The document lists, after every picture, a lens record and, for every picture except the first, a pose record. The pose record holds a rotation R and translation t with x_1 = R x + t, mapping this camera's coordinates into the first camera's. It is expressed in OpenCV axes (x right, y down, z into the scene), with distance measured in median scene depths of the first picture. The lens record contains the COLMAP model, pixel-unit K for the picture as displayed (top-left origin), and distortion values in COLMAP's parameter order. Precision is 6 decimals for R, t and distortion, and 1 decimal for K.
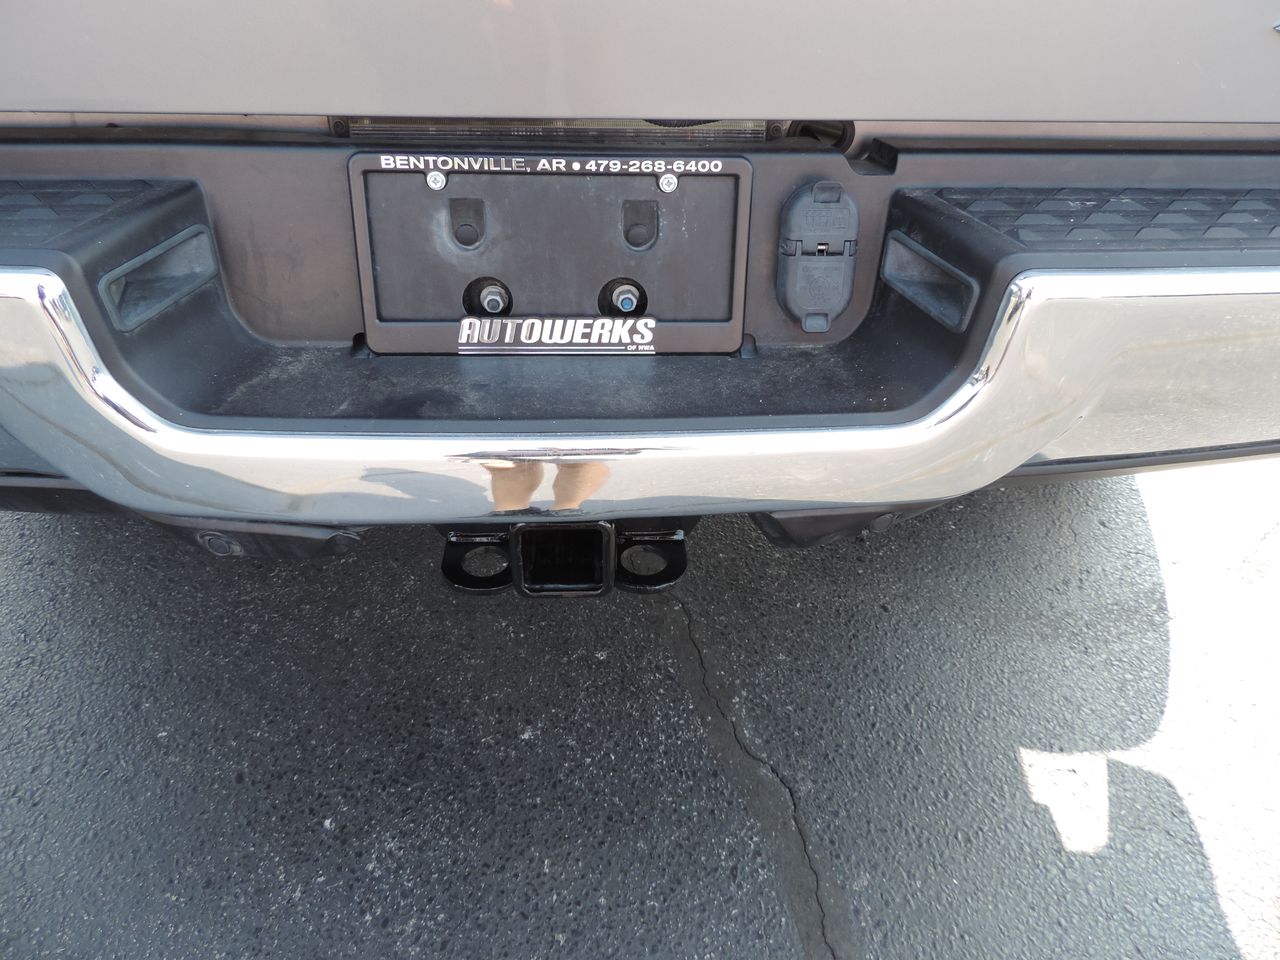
lens RADIAL K [[903.0, 0, 637.2], [0, 903.0, 472.1], [0, 0, 1]] dist [0.007750, -0.024611]
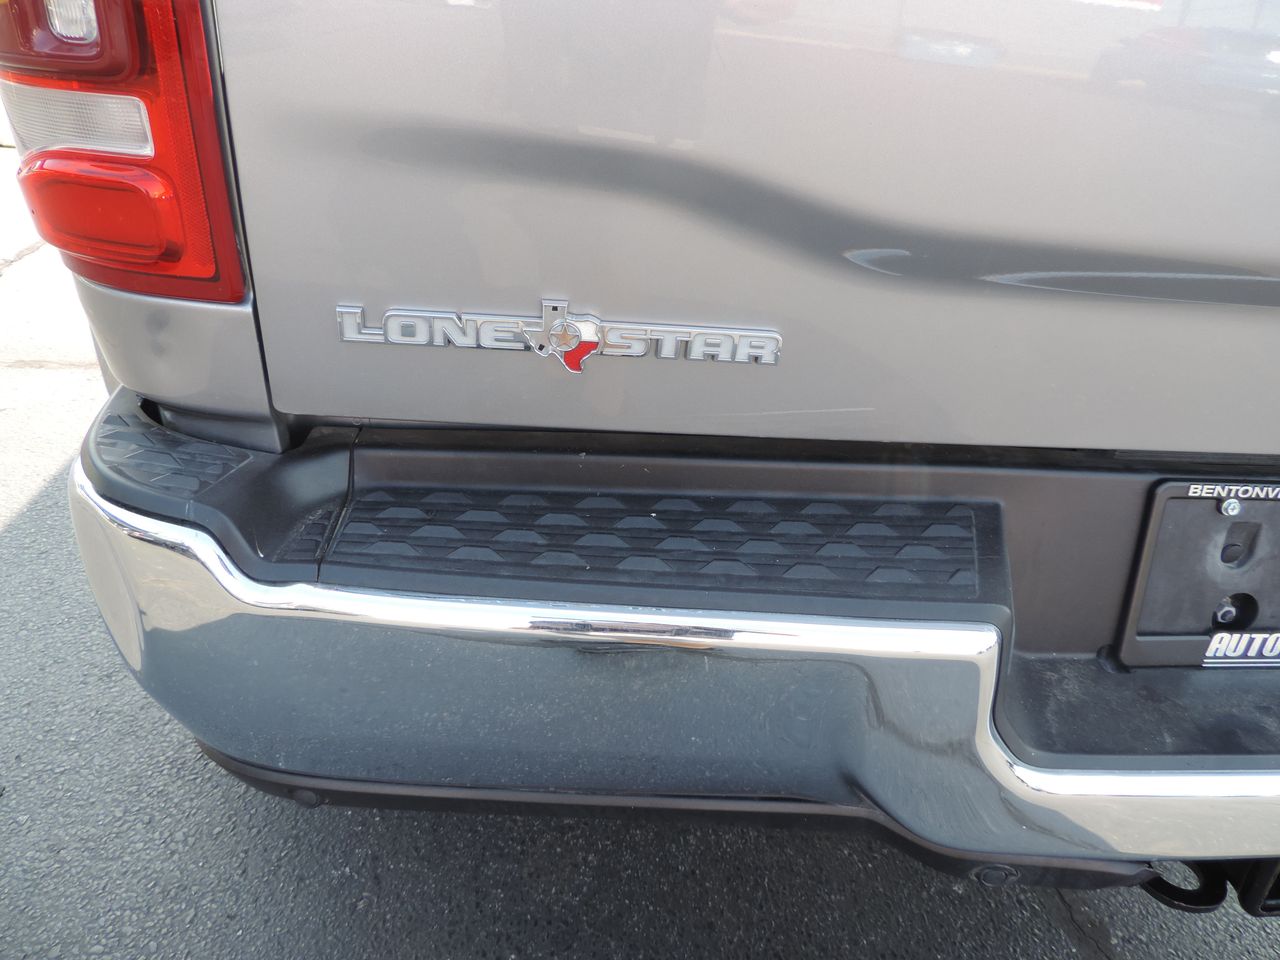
lens RADIAL K [[903.0, 0, 637.2], [0, 903.0, 472.1], [0, 0, 1]] dist [0.007750, -0.024611]
pose [[0.997563, 0.024962, 0.065153, -0.894257], [-0.016252, 0.991256, -0.130948, -0.204954], [-0.067852, 0.129570, 0.989246, 0.038304]]
